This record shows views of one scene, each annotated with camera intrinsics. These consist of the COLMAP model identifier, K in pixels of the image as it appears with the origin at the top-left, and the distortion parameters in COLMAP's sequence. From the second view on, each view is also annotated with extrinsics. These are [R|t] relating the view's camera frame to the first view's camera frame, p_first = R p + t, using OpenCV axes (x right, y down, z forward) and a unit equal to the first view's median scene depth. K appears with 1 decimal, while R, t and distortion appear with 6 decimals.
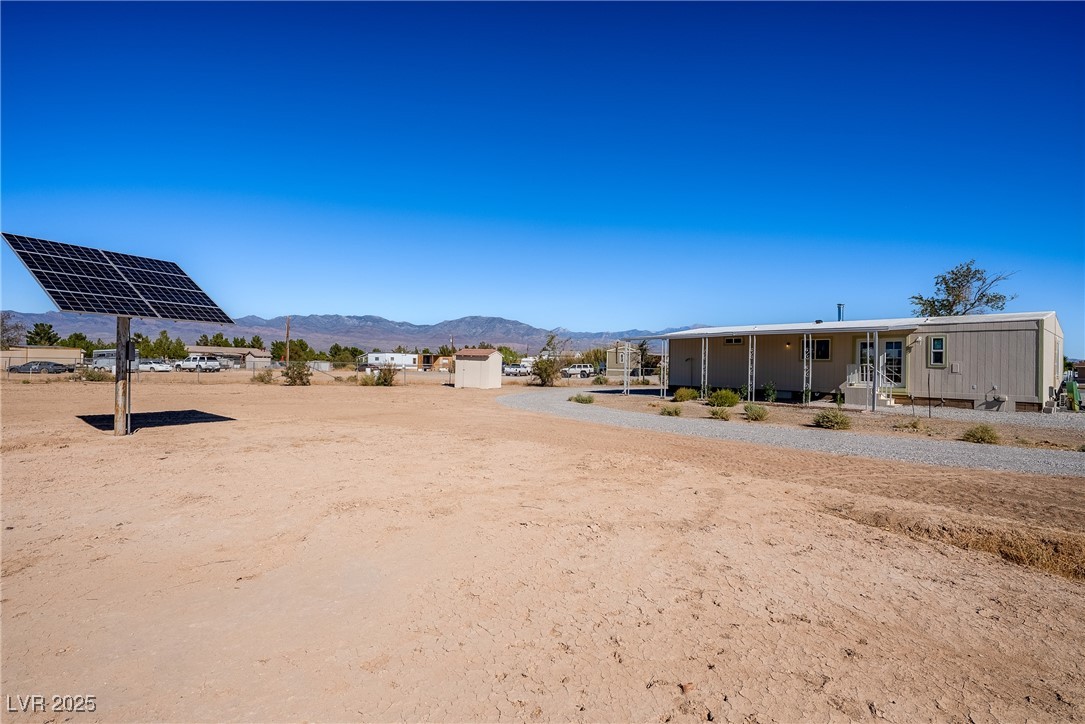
lens RADIAL K [[516.4, 0, 540.6], [0, 516.4, 361.9], [0, 0, 1]] dist [0.001817, -0.000217]
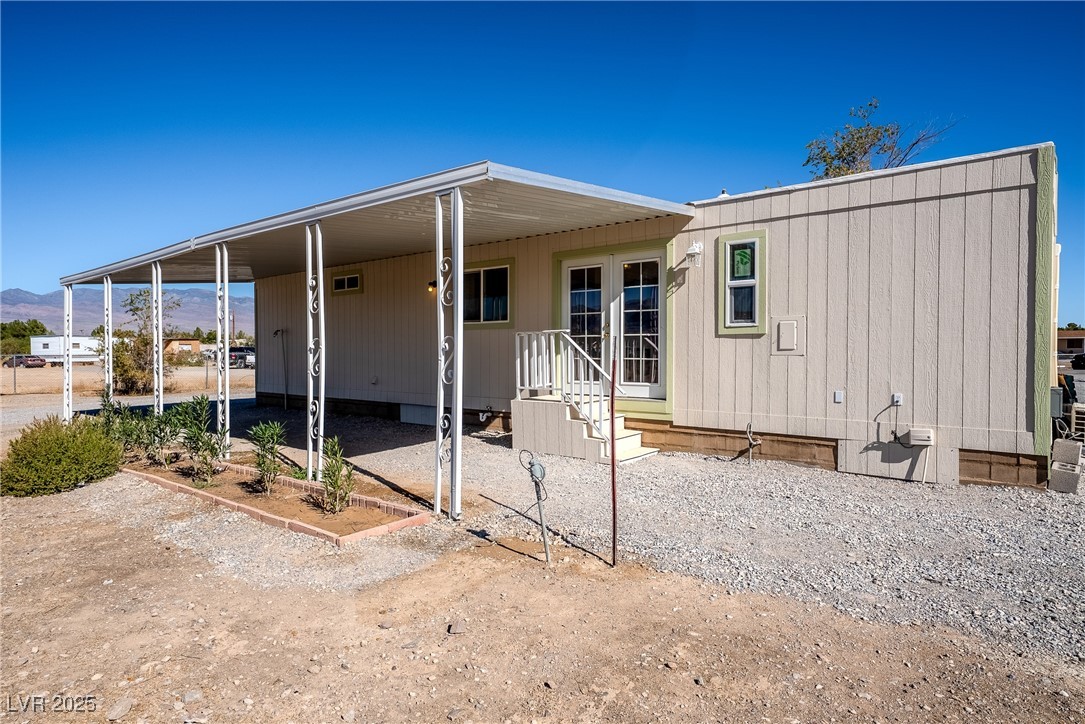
lens RADIAL K [[630.5, 0, 546.9], [0, 630.5, 361.2], [0, 0, 1]] dist [0.015578, 0.001321]
pose [[0.984434, -0.023055, 0.174238, 0.556237], [0.018765, 0.999480, 0.026226, 0.013531], [-0.174752, -0.022549, 0.984354, 0.610807]]
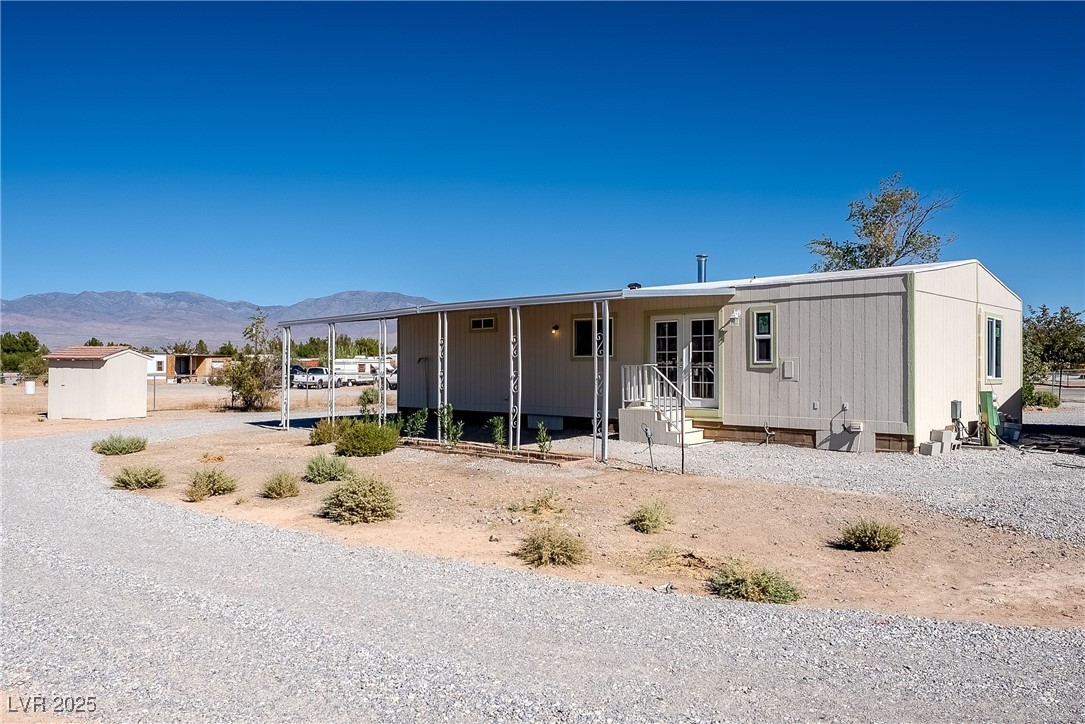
lens RADIAL K [[809.2, 0, 544.3], [0, 809.2, 362.2], [0, 0, 1]] dist [-0.020514, 0.000250]
pose [[0.995188, -0.019448, 0.096033, 0.449357], [0.019261, 0.999810, 0.002872, -0.002265], [-0.096070, -0.001009, 0.995374, 0.202109]]
